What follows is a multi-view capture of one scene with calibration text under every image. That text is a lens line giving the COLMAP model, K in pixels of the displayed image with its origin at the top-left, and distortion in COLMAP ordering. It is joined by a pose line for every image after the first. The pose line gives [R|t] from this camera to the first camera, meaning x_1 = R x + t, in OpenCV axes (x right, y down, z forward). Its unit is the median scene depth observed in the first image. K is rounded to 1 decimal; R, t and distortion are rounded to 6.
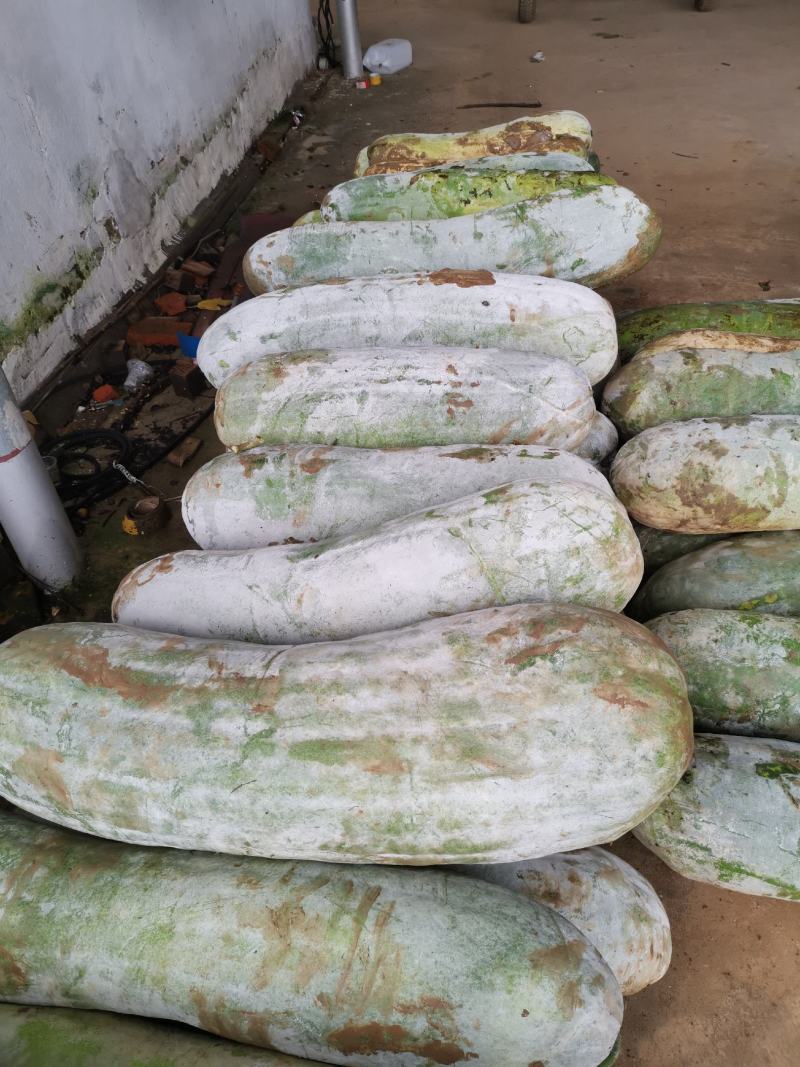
lens RADIAL K [[823.6, 0, 402.8], [0, 823.6, 537.9], [0, 0, 1]] dist [0.058318, -0.069751]
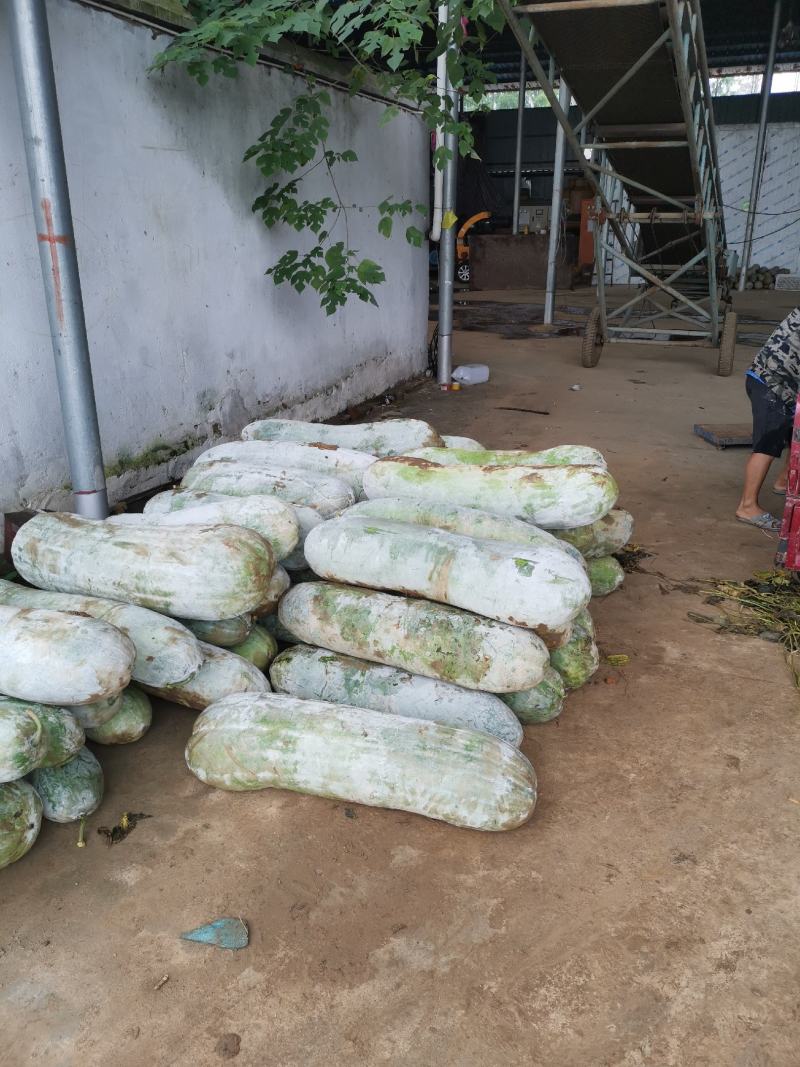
lens RADIAL K [[823.6, 0, 402.8], [0, 823.6, 537.9], [0, 0, 1]] dist [0.058318, -0.069751]
pose [[0.961361, 0.169849, -0.216648, 0.800691], [-0.232347, 0.922698, -0.307642, 0.503561], [0.147648, 0.346092, 0.926510, -0.810122]]
